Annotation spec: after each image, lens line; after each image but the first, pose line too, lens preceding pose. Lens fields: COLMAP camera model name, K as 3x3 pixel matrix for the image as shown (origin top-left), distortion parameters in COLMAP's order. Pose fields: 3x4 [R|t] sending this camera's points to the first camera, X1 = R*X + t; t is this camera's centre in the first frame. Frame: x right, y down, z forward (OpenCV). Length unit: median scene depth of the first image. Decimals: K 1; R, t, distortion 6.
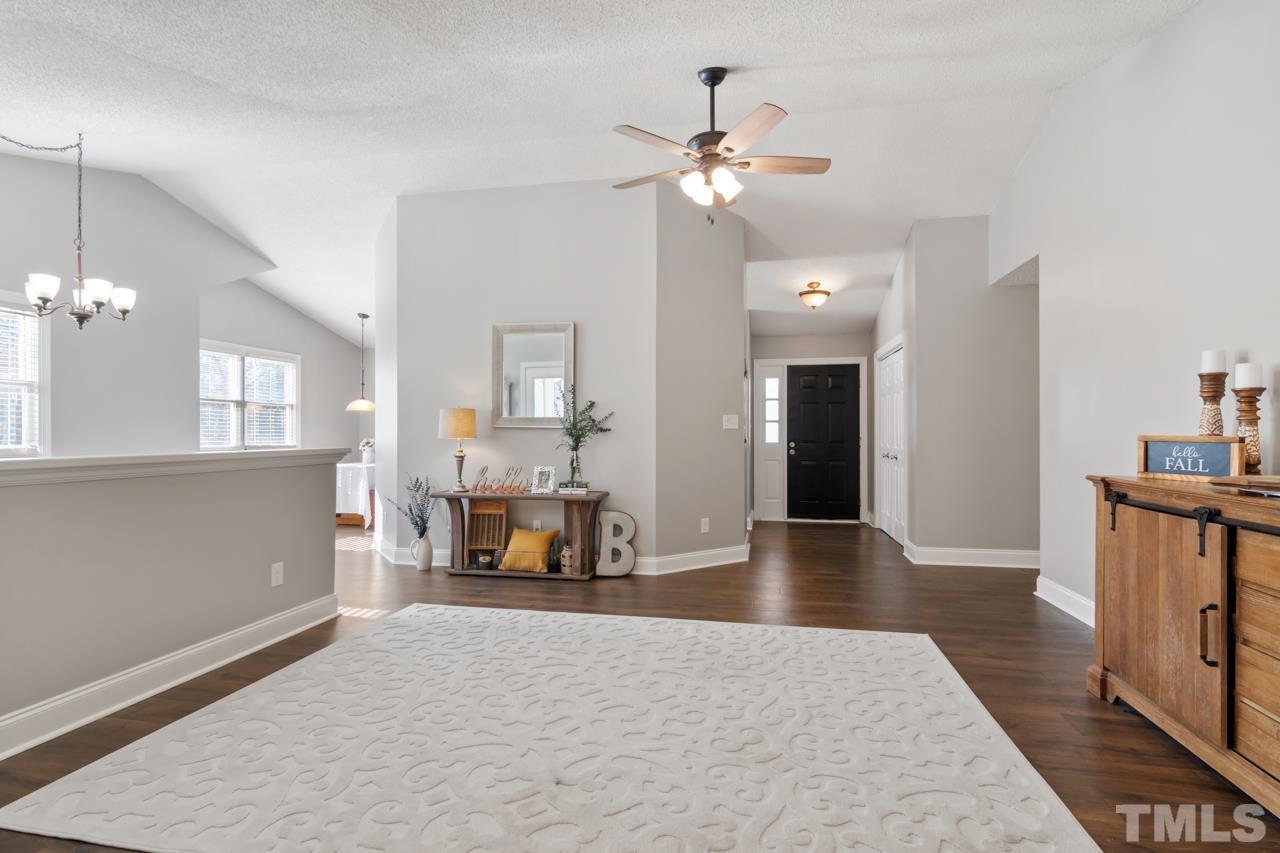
lens RADIAL K [[625.7, 0, 641.8], [0, 625.7, 434.0], [0, 0, 1]] dist [0.003759, 0.001550]
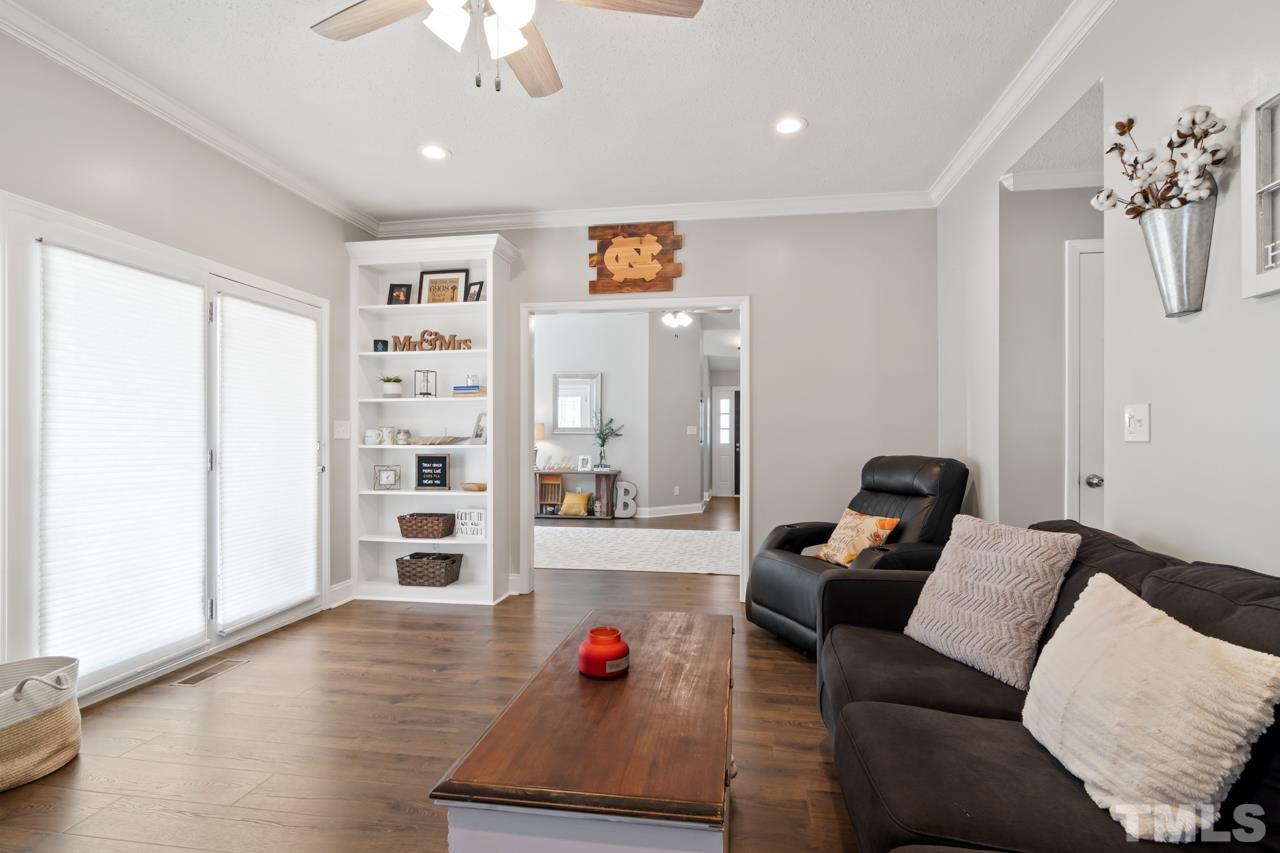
lens RADIAL K [[625.7, 0, 641.8], [0, 625.7, 434.0], [0, 0, 1]] dist [0.003759, 0.001550]
pose [[0.999636, 0.002542, 0.026878, -0.042834], [-0.002445, 0.999990, -0.003639, -0.003053], [-0.026887, 0.003572, 0.999632, -0.747939]]
